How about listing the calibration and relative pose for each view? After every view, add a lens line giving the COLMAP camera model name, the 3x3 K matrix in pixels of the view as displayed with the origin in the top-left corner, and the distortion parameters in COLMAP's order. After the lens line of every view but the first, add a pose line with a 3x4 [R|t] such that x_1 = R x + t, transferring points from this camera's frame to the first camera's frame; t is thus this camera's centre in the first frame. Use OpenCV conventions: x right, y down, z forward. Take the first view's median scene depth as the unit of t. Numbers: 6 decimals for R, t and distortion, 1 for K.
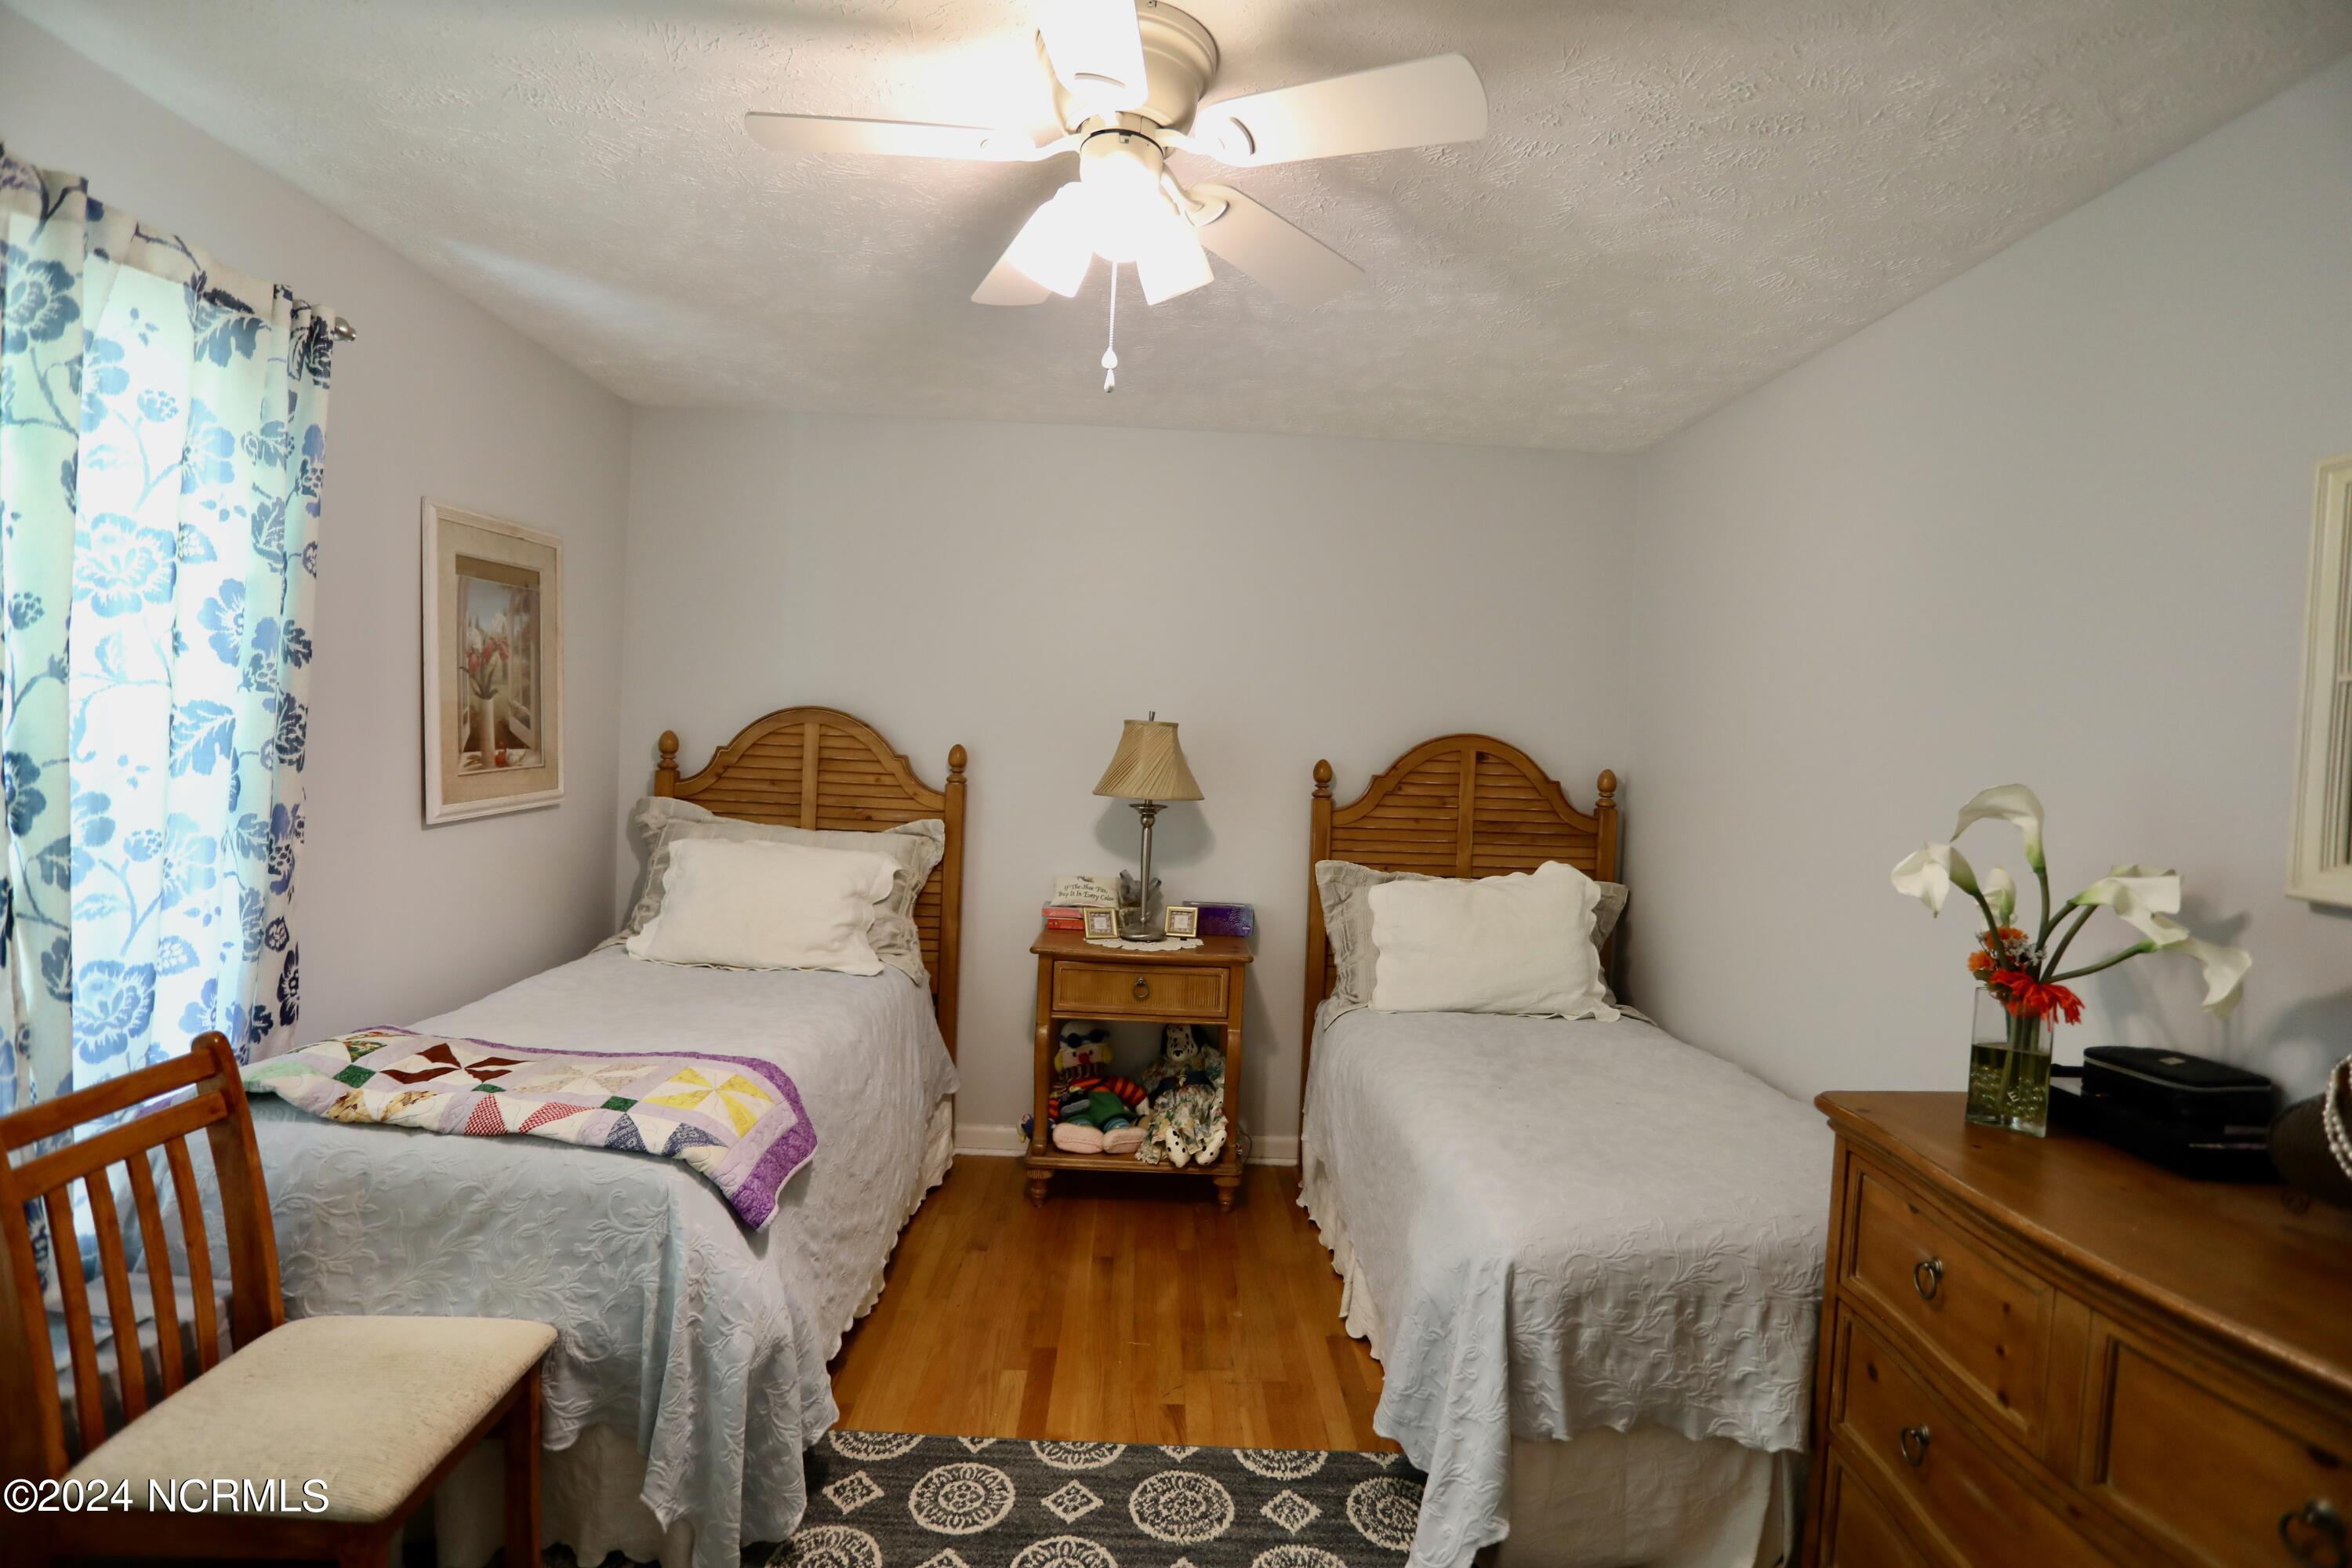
lens RADIAL K [[1140.4, 0, 1171.5], [0, 1140.4, 768.8], [0, 0, 1]] dist [-0.074469, 0.031889]
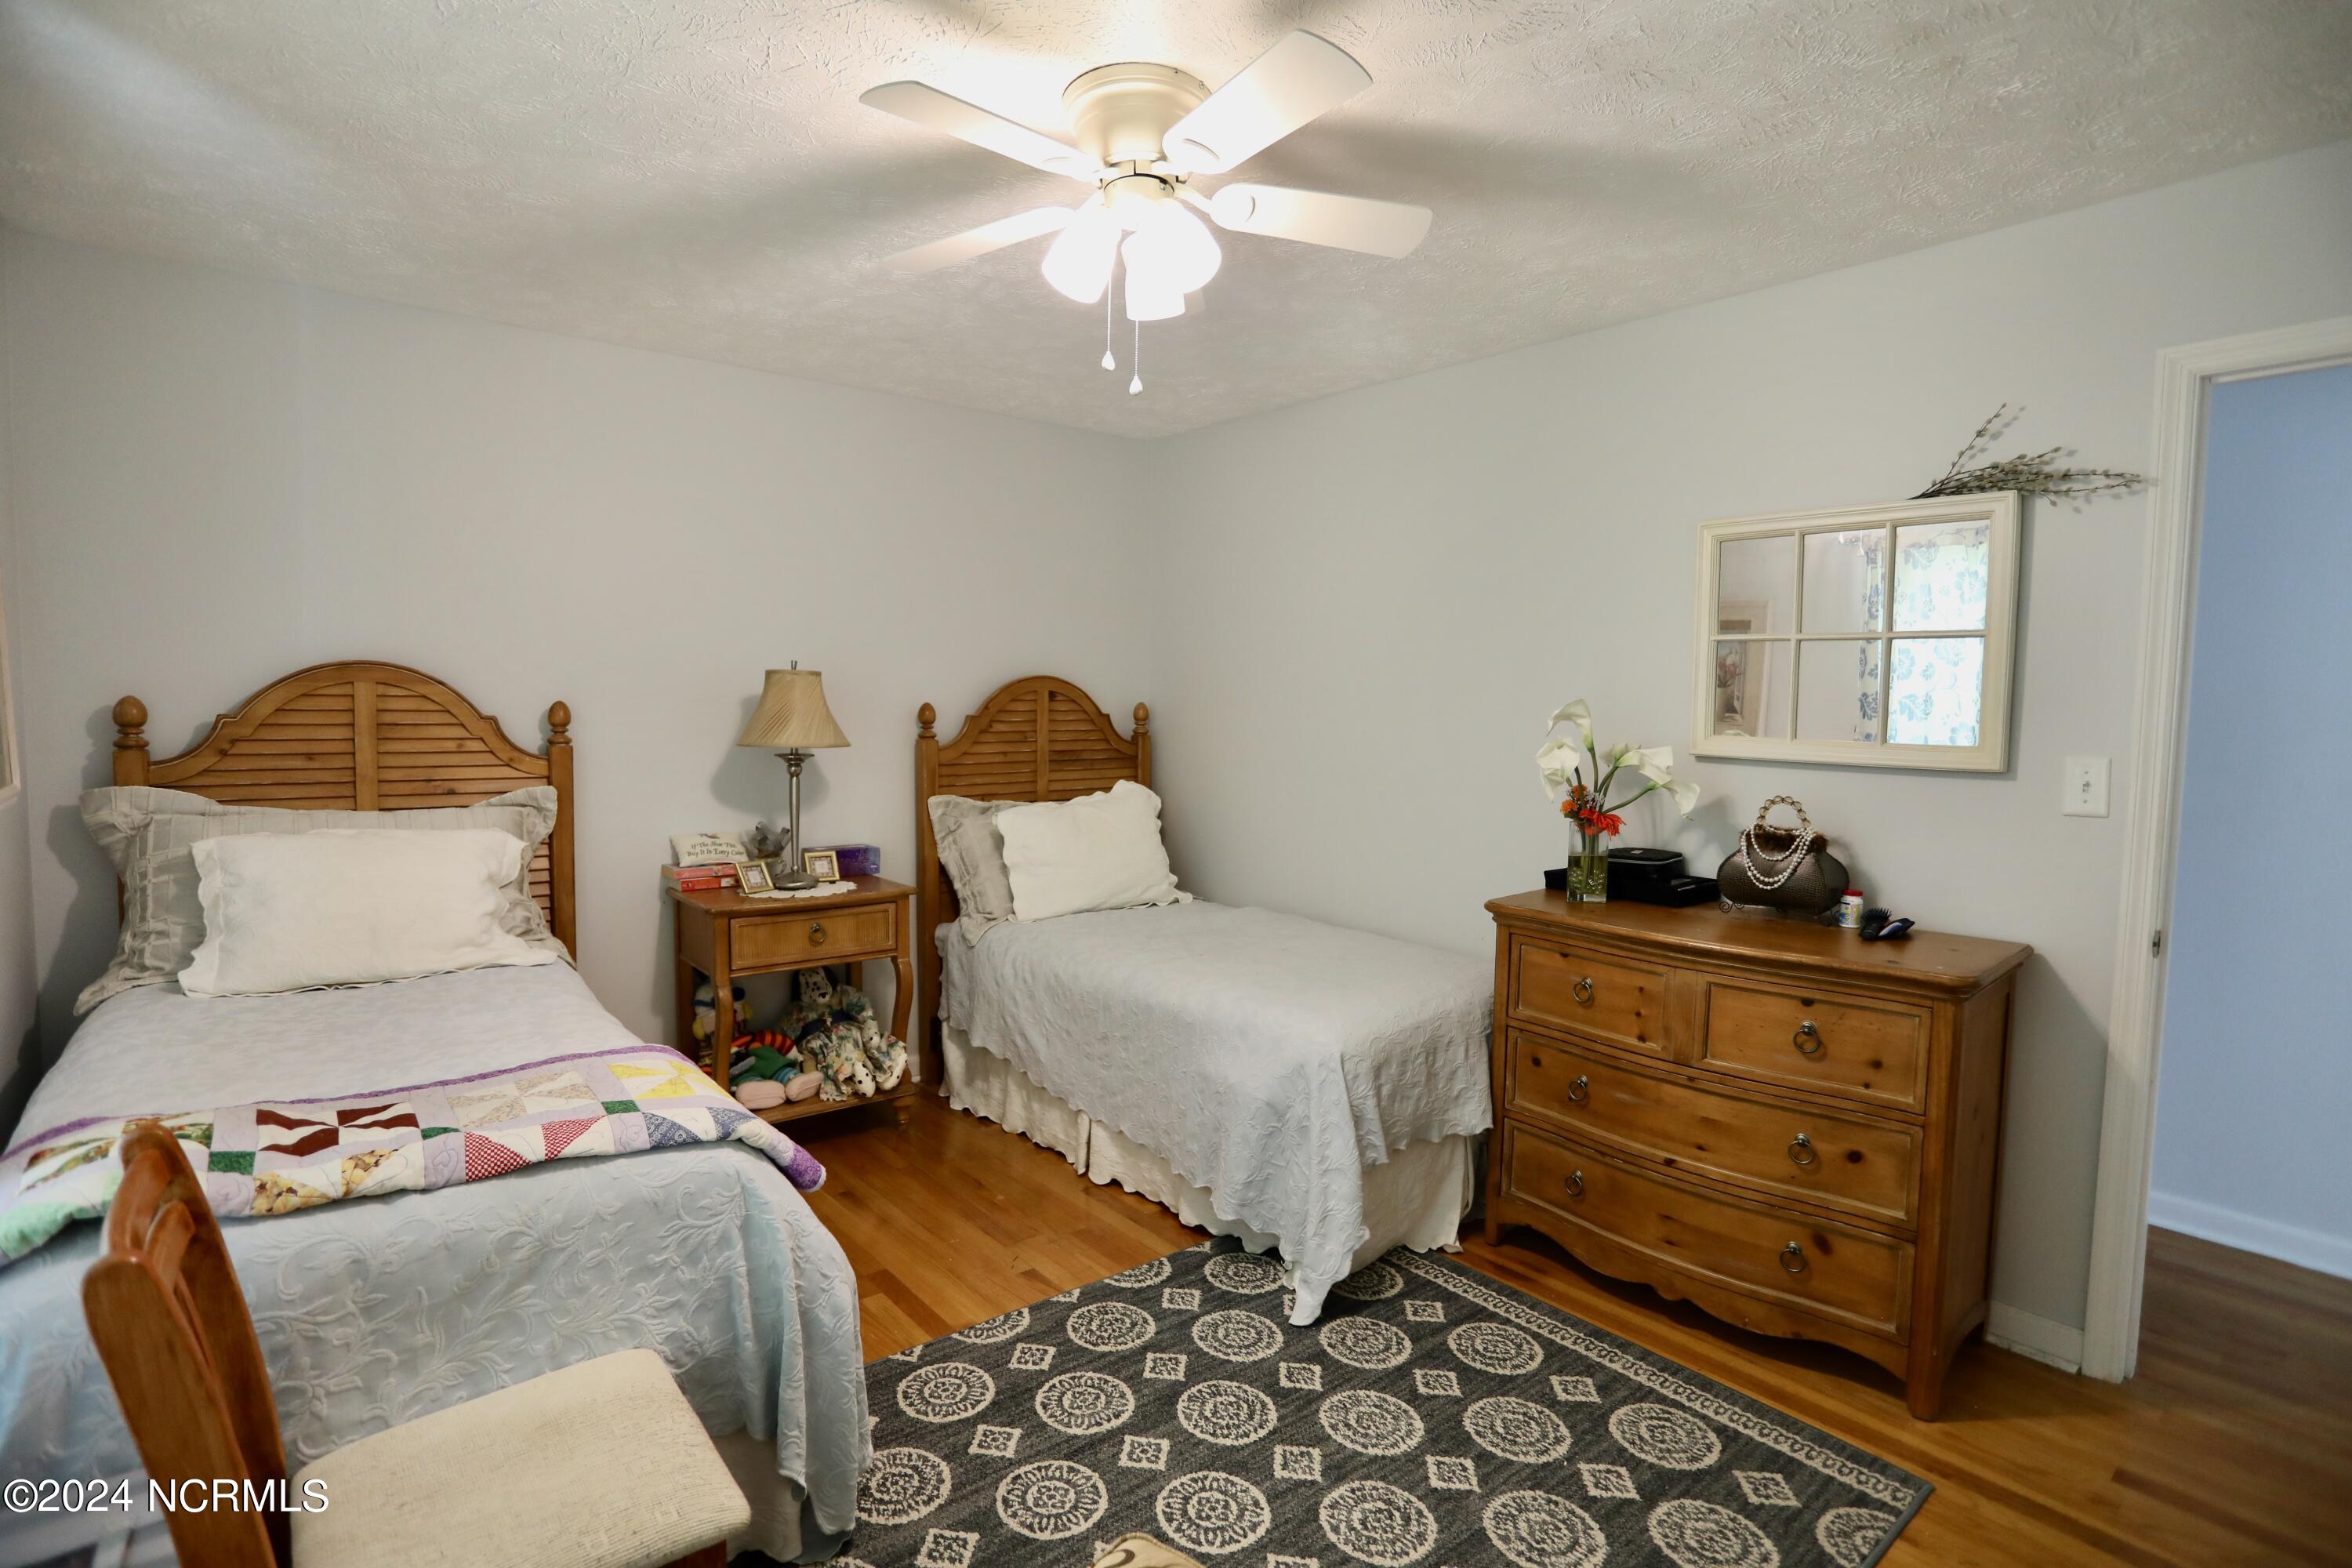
lens RADIAL K [[1140.4, 0, 1171.5], [0, 1140.4, 768.8], [0, 0, 1]] dist [-0.074469, 0.031889]
pose [[0.786130, -0.069973, 0.614087, -0.503324], [0.037823, 0.997155, 0.065204, -0.010314], [-0.616903, -0.028032, 0.786540, 0.017764]]
